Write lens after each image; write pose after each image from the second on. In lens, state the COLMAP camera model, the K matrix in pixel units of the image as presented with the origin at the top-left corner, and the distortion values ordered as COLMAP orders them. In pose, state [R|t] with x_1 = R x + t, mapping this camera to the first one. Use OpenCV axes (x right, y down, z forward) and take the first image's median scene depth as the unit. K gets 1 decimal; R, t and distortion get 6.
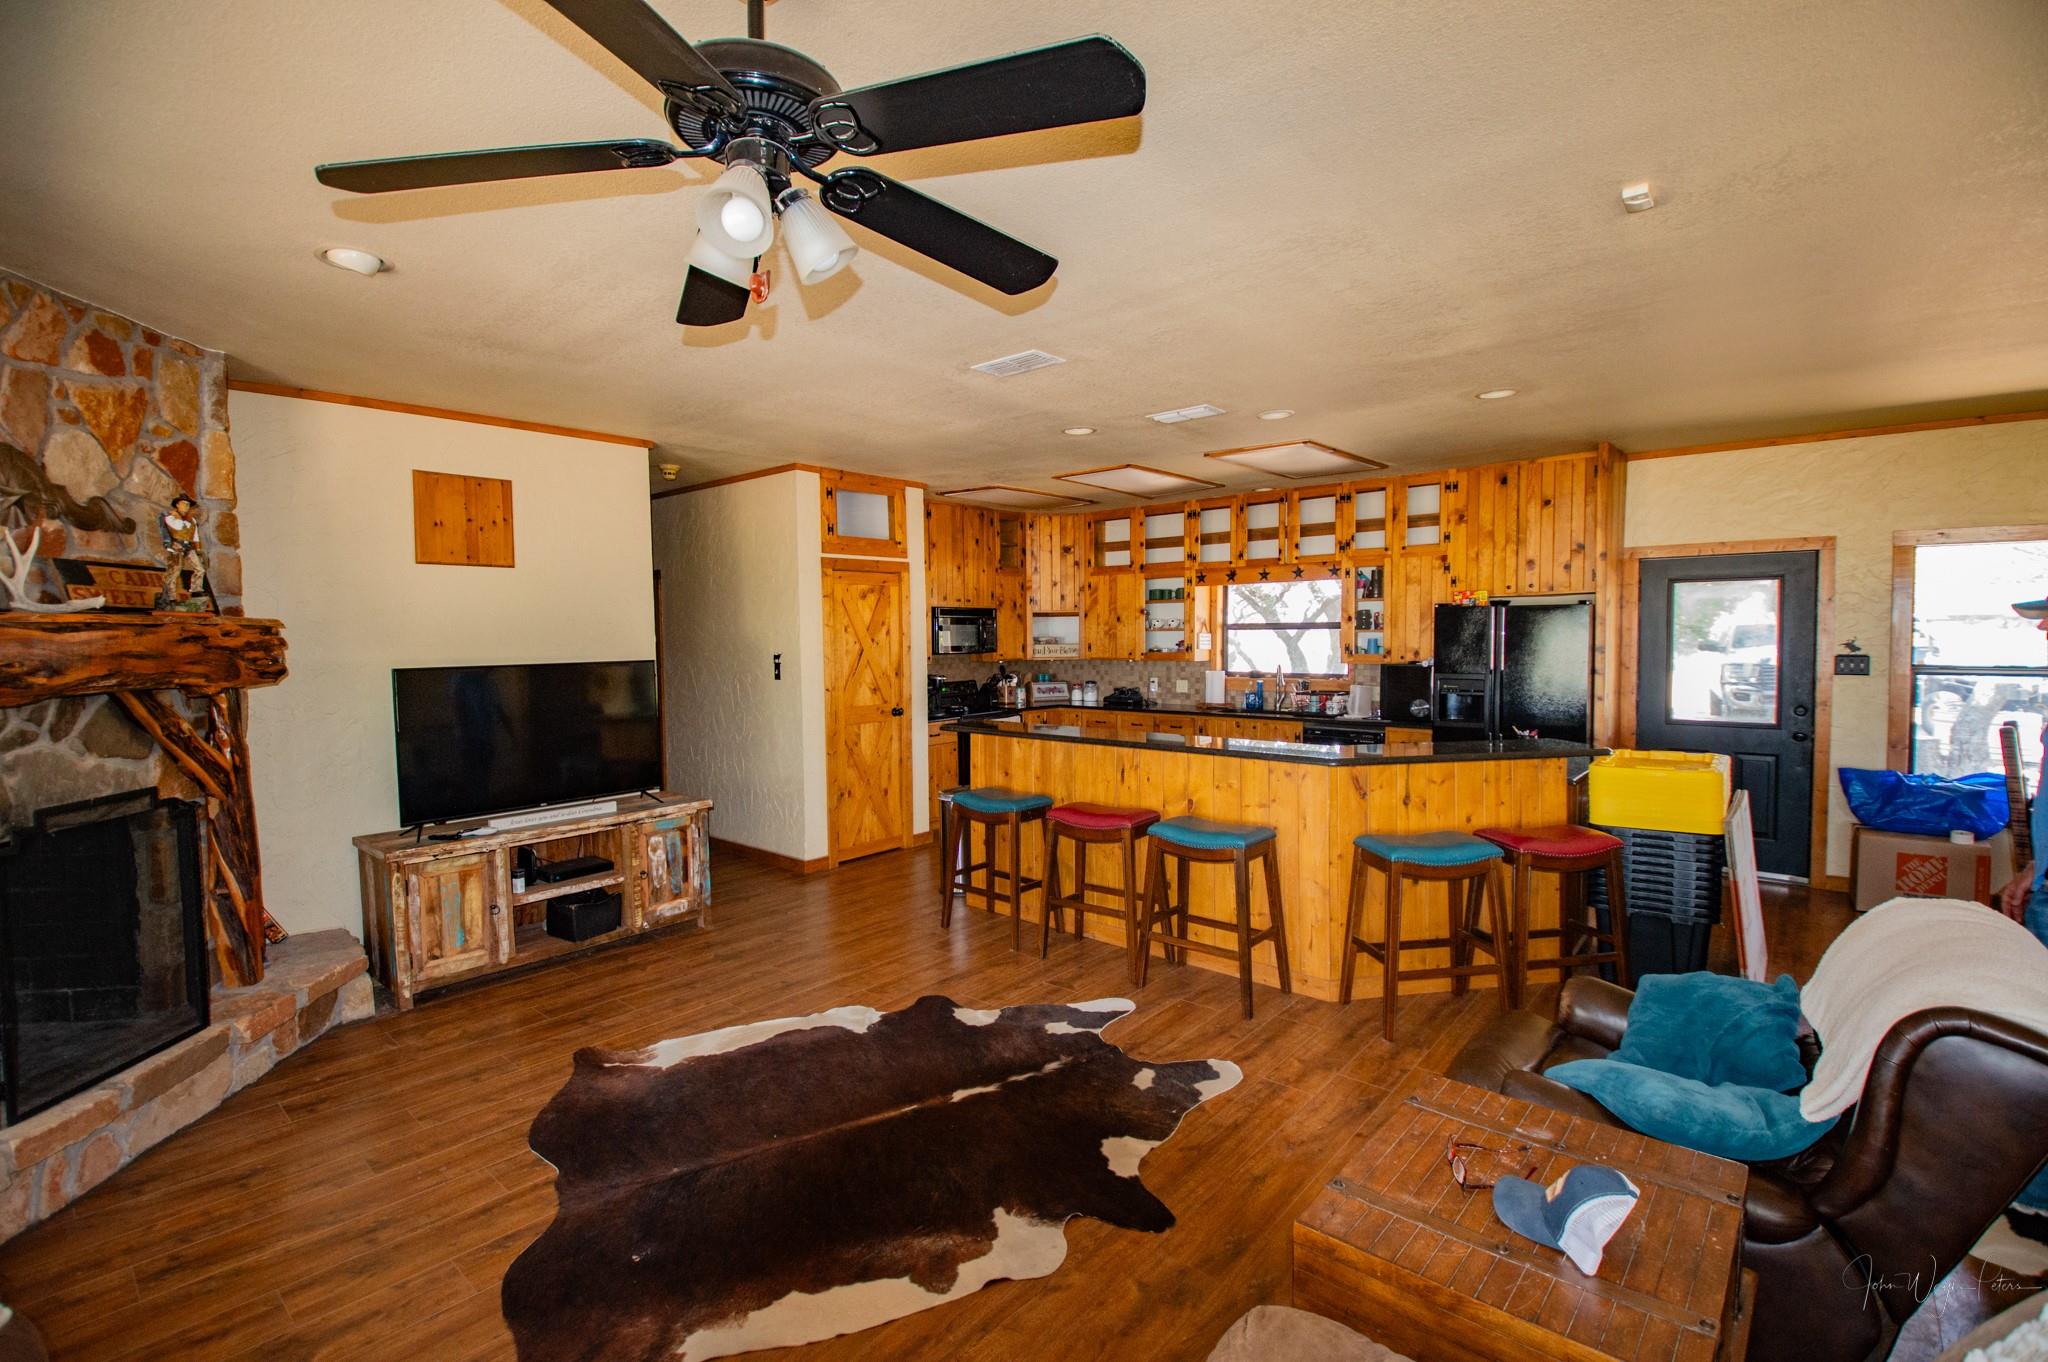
lens RADIAL K [[907.7, 0, 1022.1], [0, 907.7, 675.6], [0, 0, 1]] dist [0.014604, -0.024572]
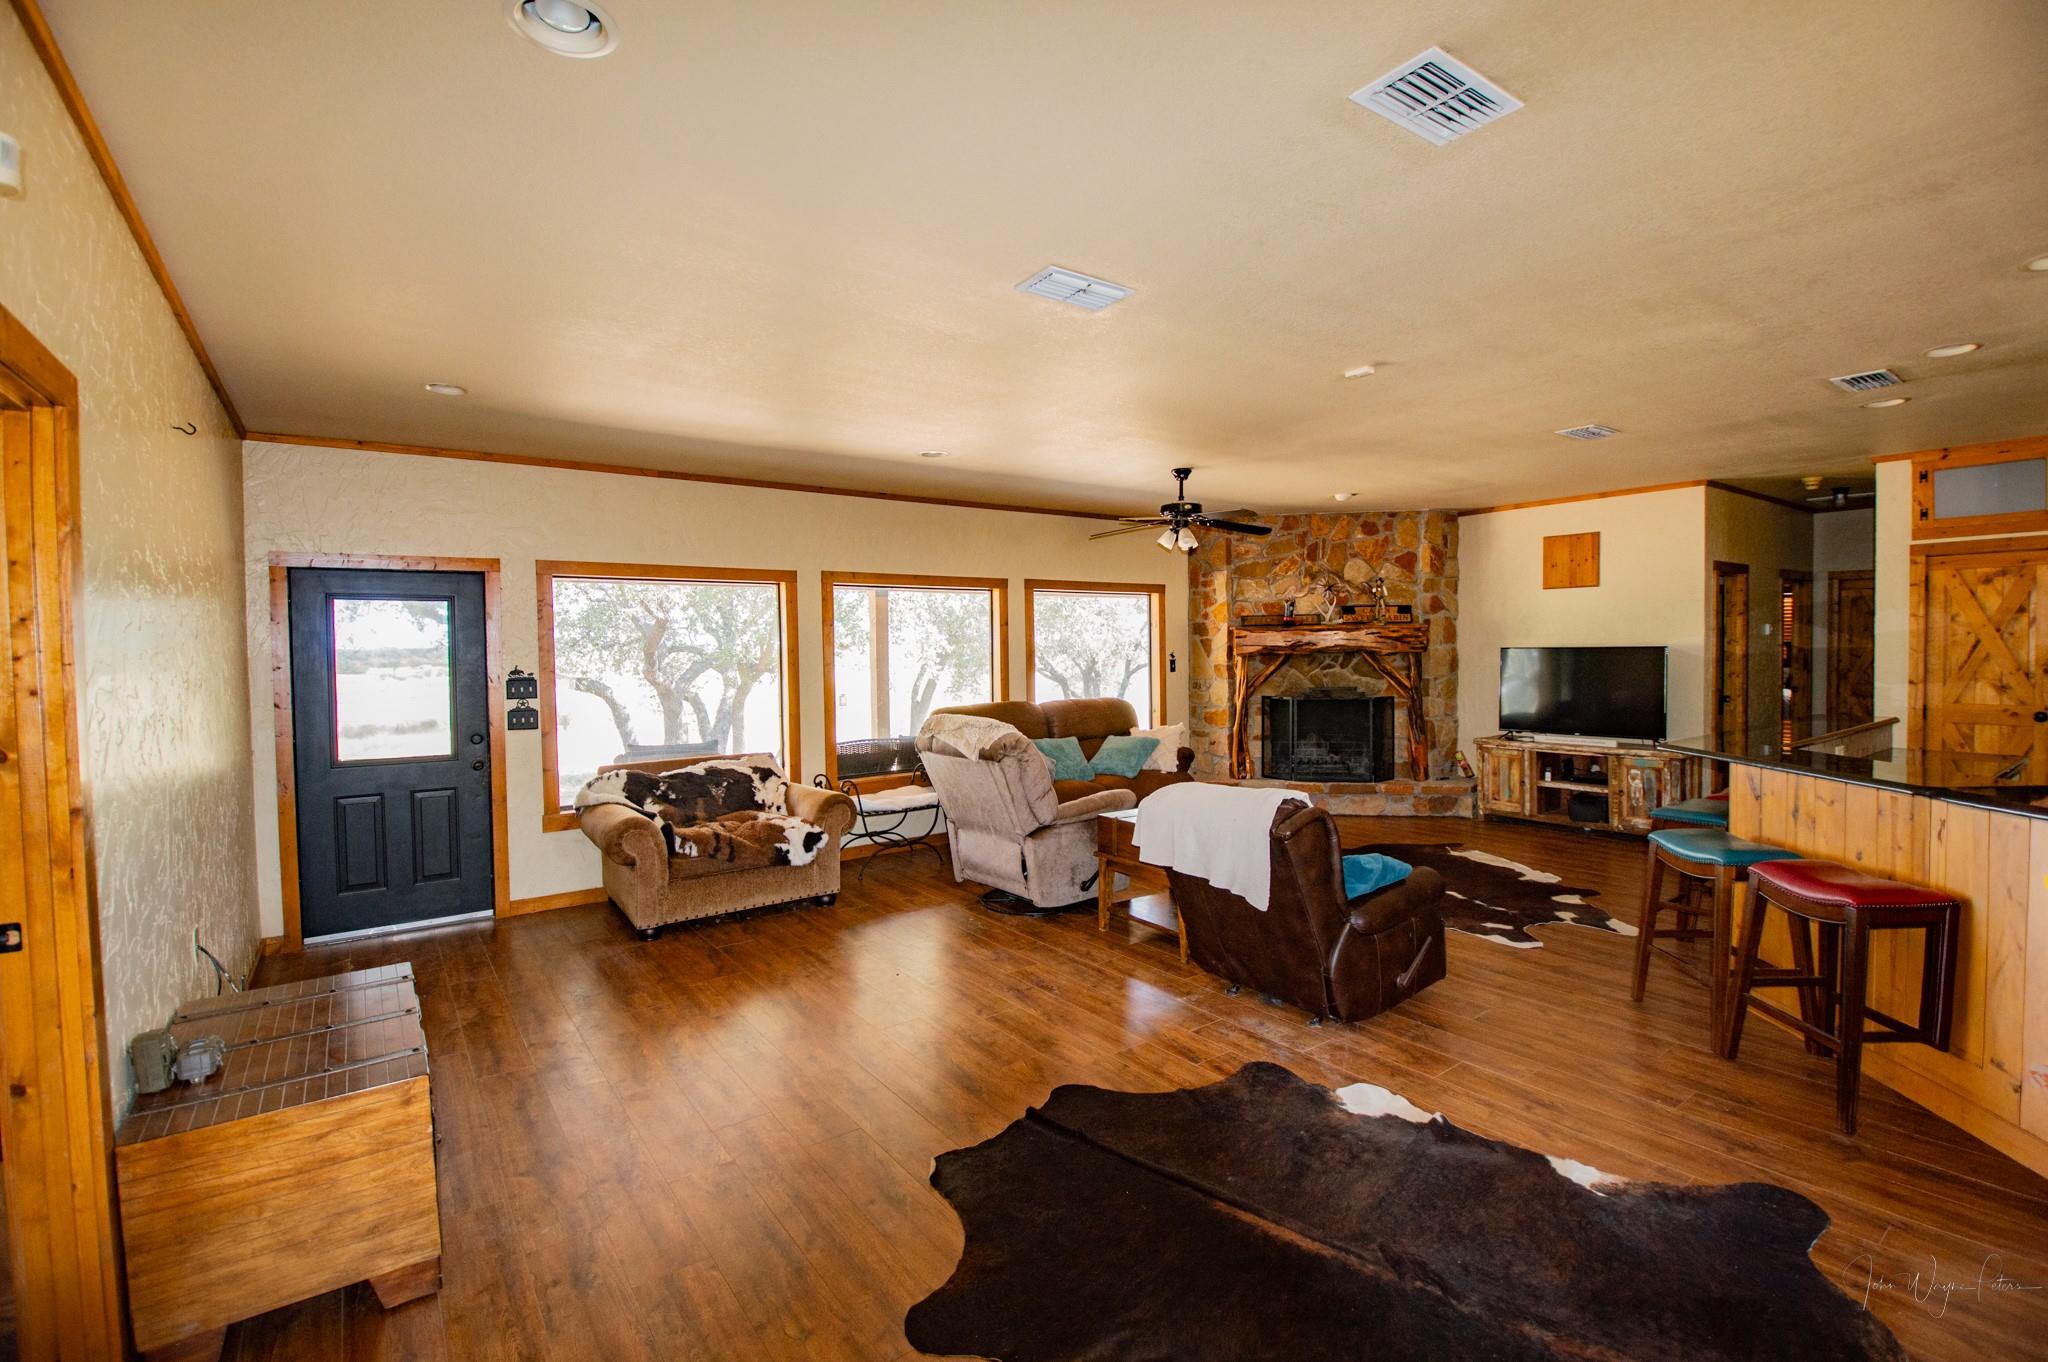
lens RADIAL K [[907.7, 0, 1022.1], [0, 907.7, 675.6], [0, 0, 1]] dist [0.014604, -0.024572]
pose [[-0.225354, 0.045359, -0.973221, 1.467498], [-0.029676, 0.998133, 0.053392, -0.022014], [0.973825, 0.040913, -0.223587, 0.462852]]
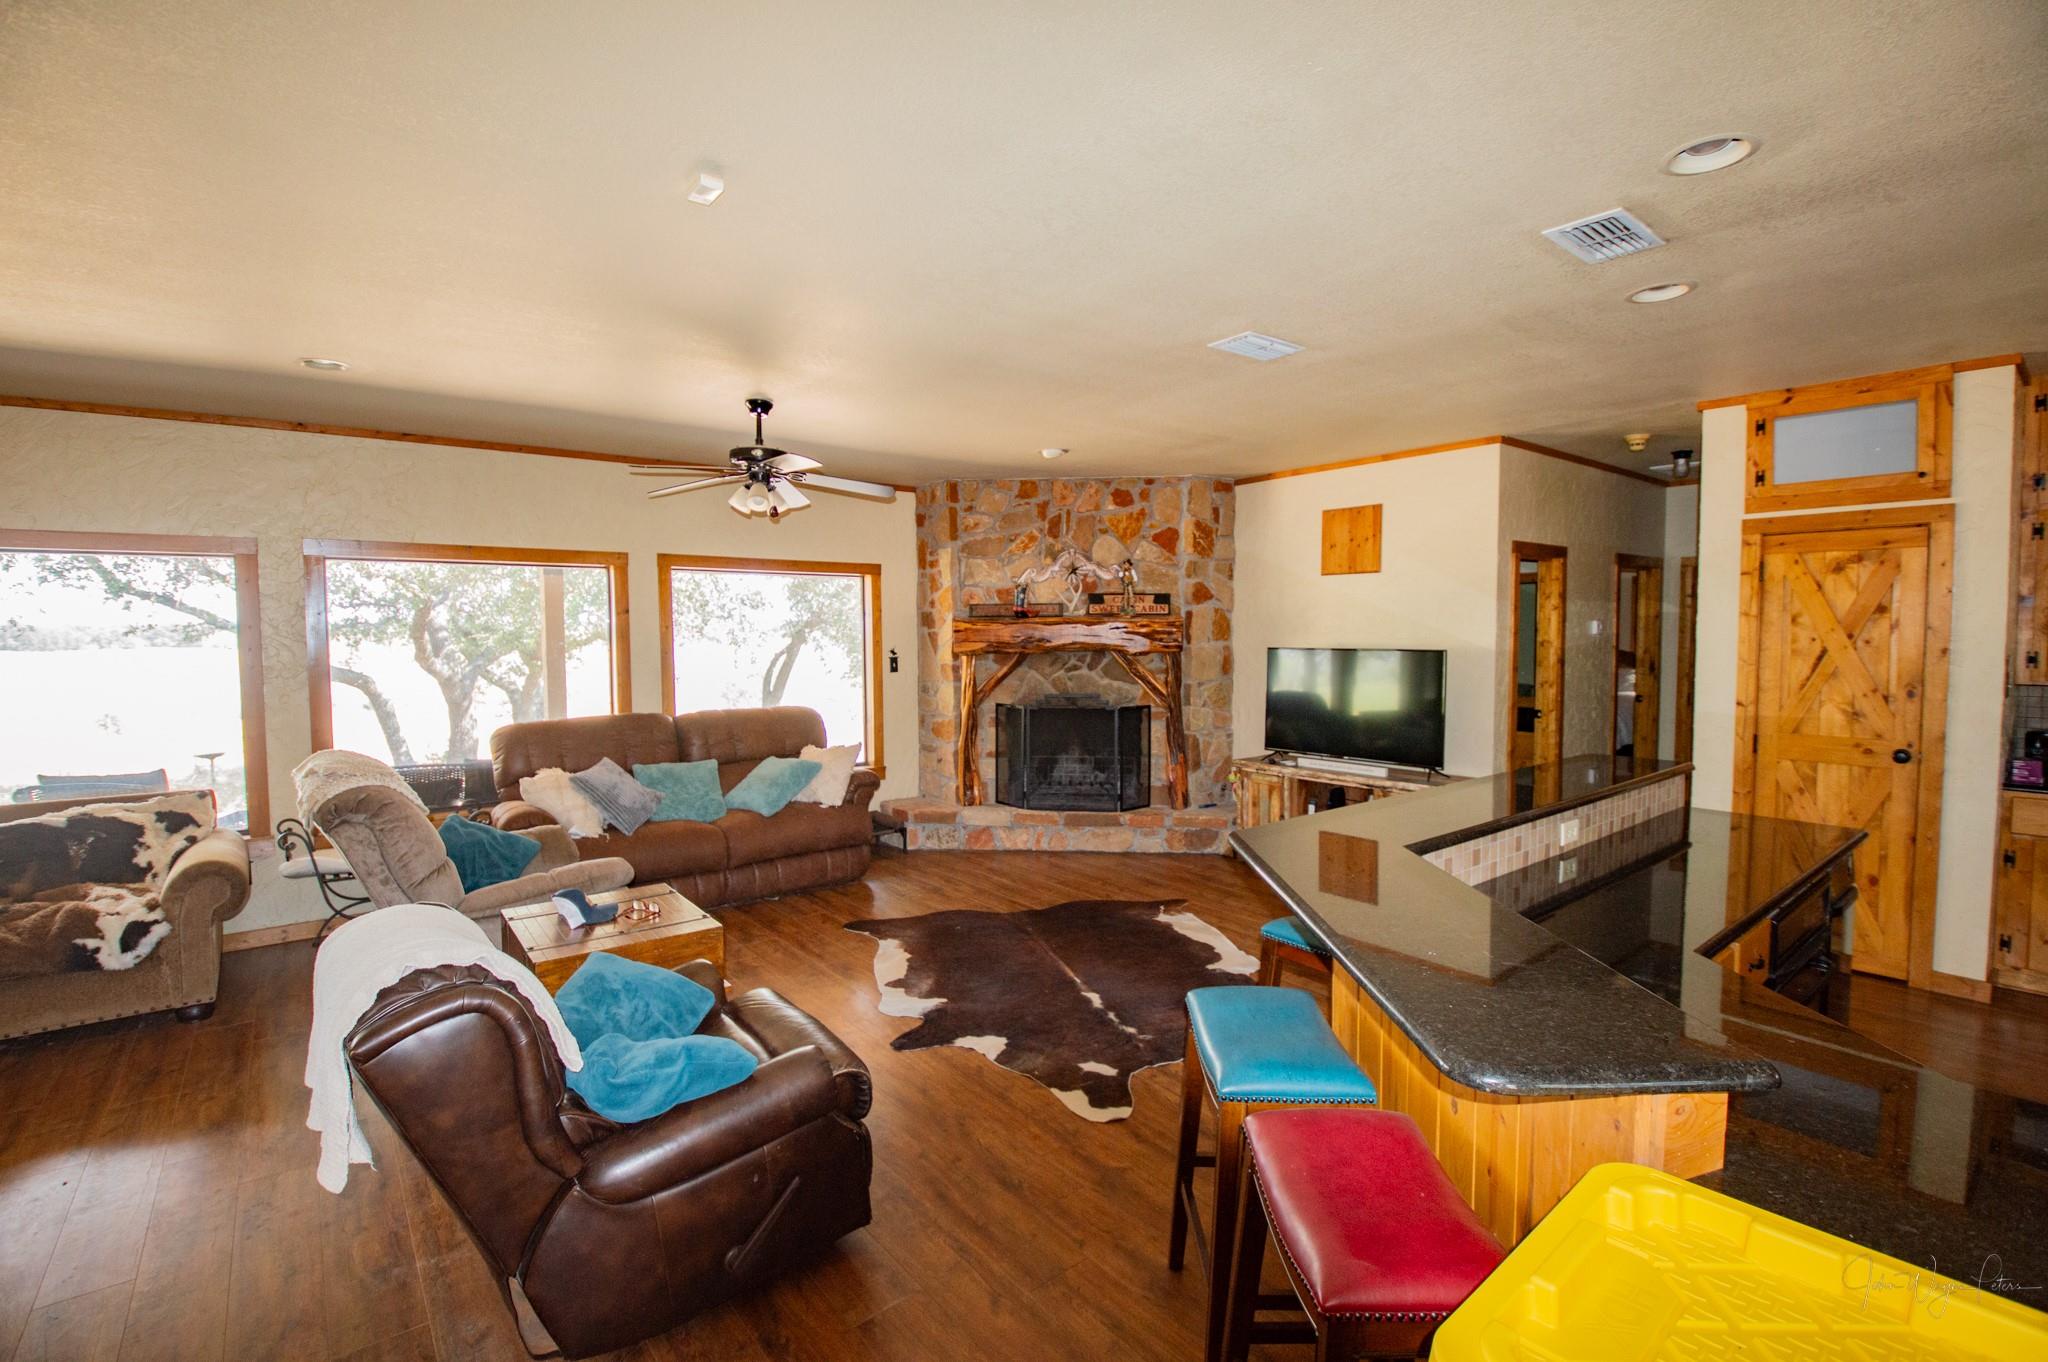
lens RADIAL K [[903.4, 0, 1029.3], [0, 903.4, 680.3], [0, 0, 1]] dist [0.048270, -0.053248]
pose [[-0.174011, 0.069088, -0.982317, 0.940706], [-0.040093, 0.996212, 0.077168, -0.057048], [0.983927, 0.052812, -0.170582, 0.898237]]
